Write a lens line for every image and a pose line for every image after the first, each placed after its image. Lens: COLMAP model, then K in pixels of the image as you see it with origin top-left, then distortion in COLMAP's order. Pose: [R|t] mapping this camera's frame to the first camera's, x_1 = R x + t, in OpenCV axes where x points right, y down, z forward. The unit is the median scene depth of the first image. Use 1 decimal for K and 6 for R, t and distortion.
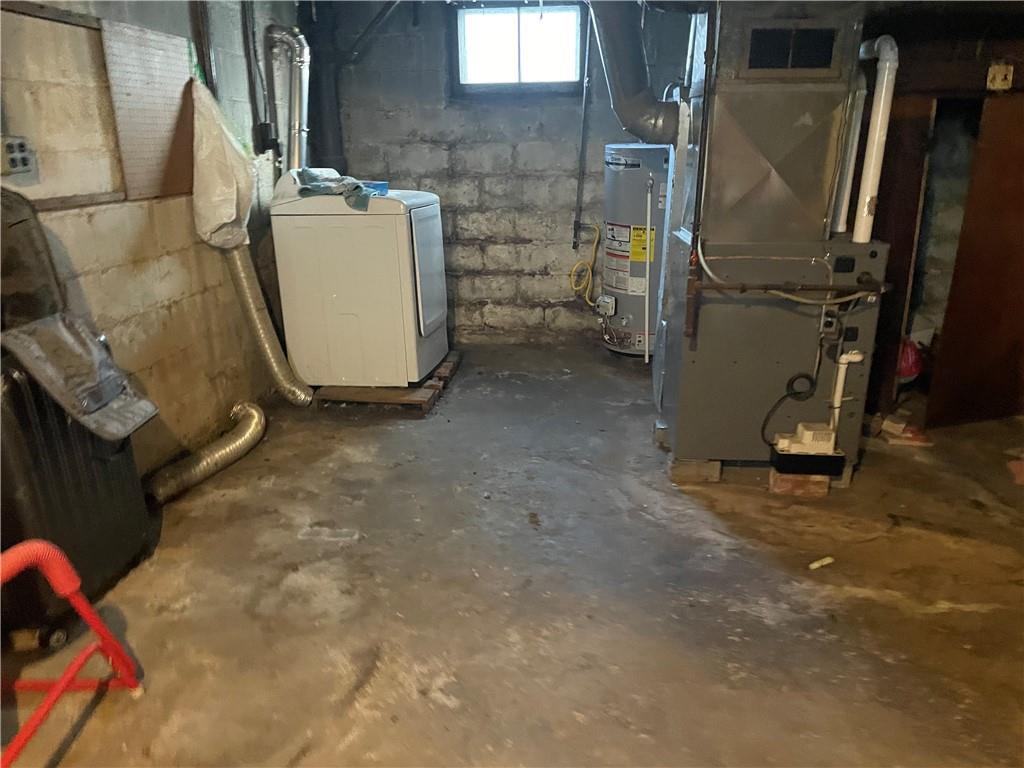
lens RADIAL K [[780.3, 0, 510.8], [0, 780.3, 403.2], [0, 0, 1]] dist [0.070863, -0.092192]
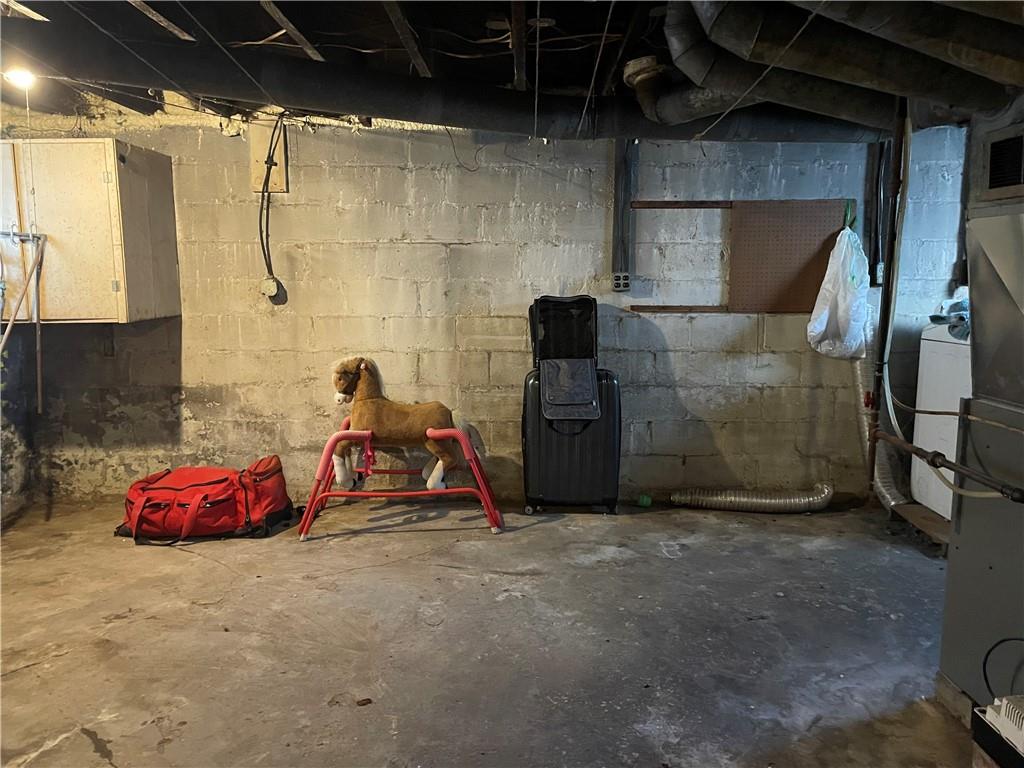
lens RADIAL K [[768.1, 0, 501.7], [0, 768.1, 381.8], [0, 0, 1]] dist [0.113444, -0.127667]
pose [[0.062109, 0.139518, -0.988270, 1.017047], [-0.319658, 0.940803, 0.112728, -0.161633], [0.945495, 0.308907, 0.103031, 0.481132]]
